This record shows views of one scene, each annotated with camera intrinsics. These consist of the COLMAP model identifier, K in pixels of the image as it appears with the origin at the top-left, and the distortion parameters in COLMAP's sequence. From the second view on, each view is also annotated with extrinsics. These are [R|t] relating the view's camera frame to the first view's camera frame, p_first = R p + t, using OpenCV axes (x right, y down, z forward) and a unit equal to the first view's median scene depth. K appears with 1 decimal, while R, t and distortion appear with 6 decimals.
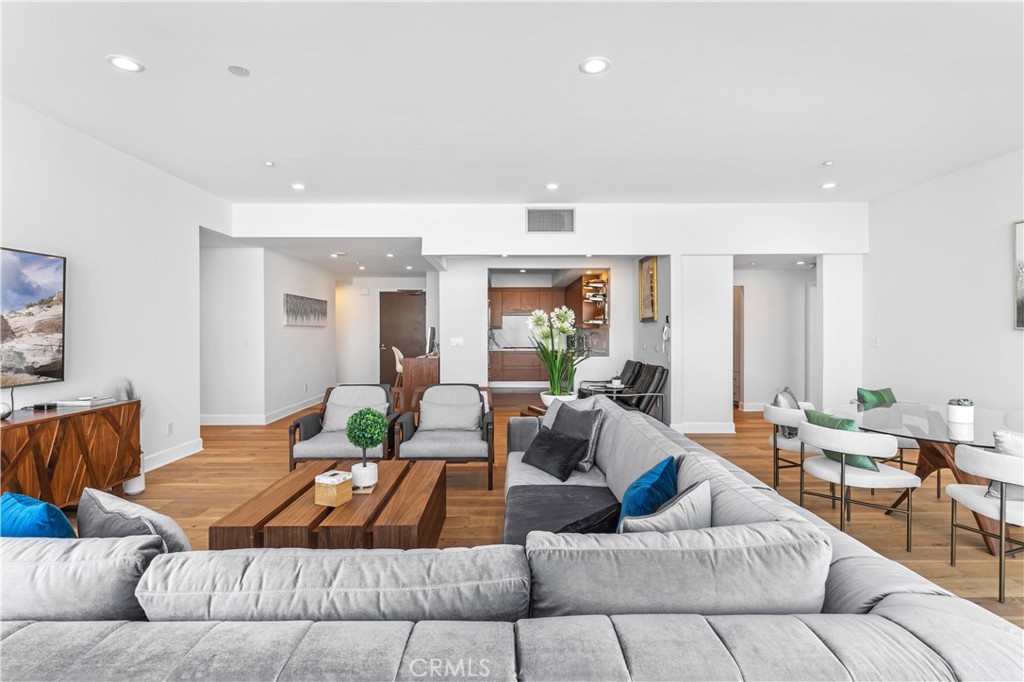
lens RADIAL K [[490.3, 0, 507.5], [0, 490.3, 338.0], [0, 0, 1]] dist [0.001280, 0.000661]
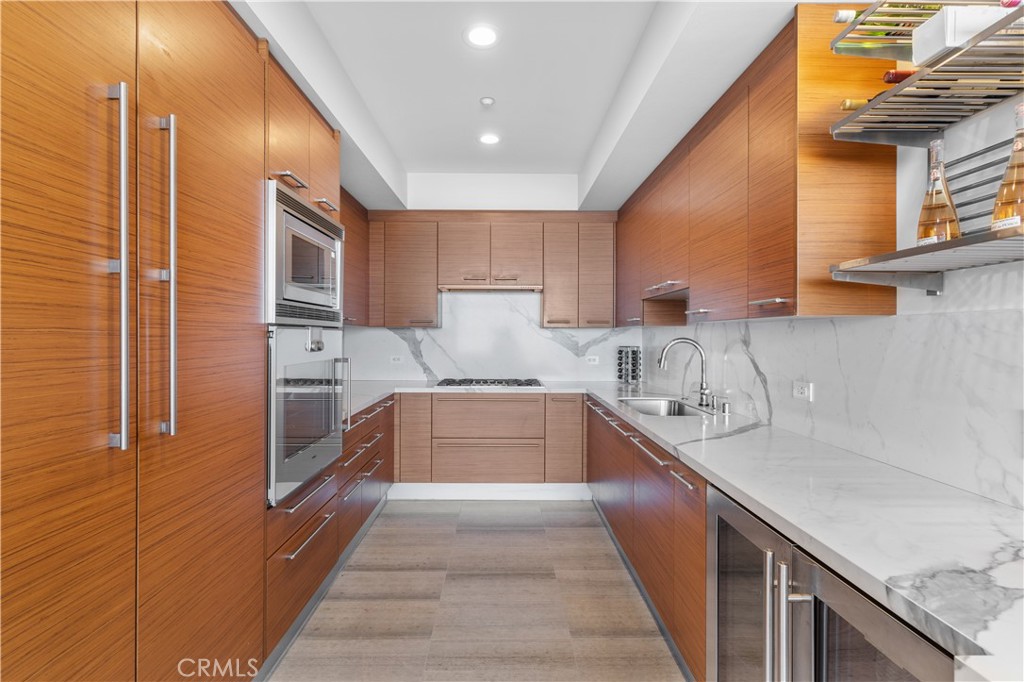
lens RADIAL K [[490.3, 0, 507.5], [0, 490.3, 338.0], [0, 0, 1]] dist [0.001280, 0.000661]
pose [[0.999966, 0.007626, -0.003137, 0.079248], [-0.007659, 0.999915, -0.010515, -0.014885], [0.003056, 0.010539, 0.999940, 1.205892]]
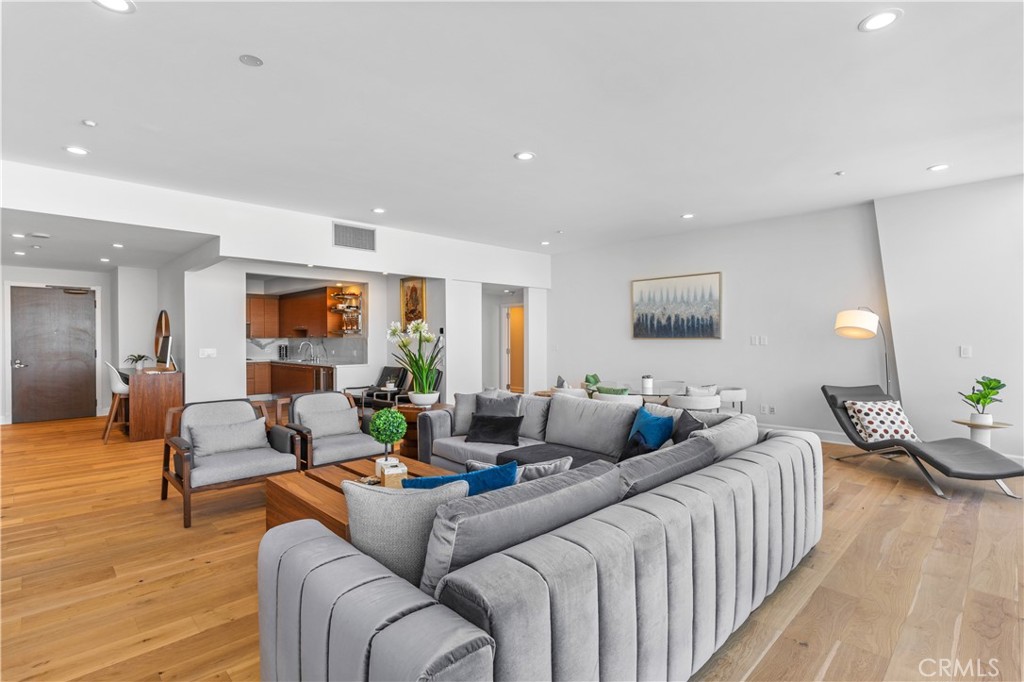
lens RADIAL K [[490.3, 0, 507.5], [0, 490.3, 338.0], [0, 0, 1]] dist [0.001280, 0.000661]
pose [[0.723475, 0.001952, 0.690348, -0.409011], [0.012564, 0.999793, -0.015994, 0.001852], [-0.690236, 0.020245, 0.723301, -0.002718]]
